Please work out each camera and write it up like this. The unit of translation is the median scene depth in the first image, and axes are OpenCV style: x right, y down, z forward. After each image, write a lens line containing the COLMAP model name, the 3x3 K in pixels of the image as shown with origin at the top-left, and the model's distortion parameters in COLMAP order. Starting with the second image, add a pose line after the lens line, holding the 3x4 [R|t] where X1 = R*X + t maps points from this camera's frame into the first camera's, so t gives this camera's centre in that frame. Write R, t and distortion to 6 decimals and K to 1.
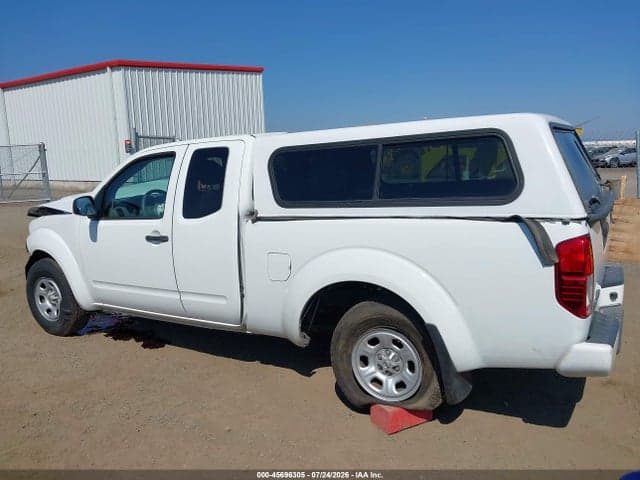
lens RADIAL K [[501.3, 0, 317.8], [0, 501.3, 239.6], [0, 0, 1]] dist [0.004286, -0.037892]
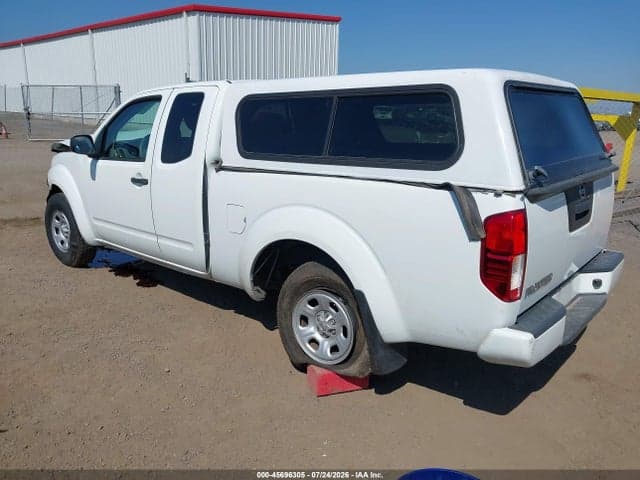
lens RADIAL K [[501.3, 0, 320.3], [0, 501.3, 240.4], [0, 0, 1]] dist [0.004286, -0.037892]
pose [[0.985213, 0.093406, -0.143636, 0.227958], [-0.080635, 0.992460, 0.092304, -0.006869], [0.151175, -0.079357, 0.985316, 0.045071]]
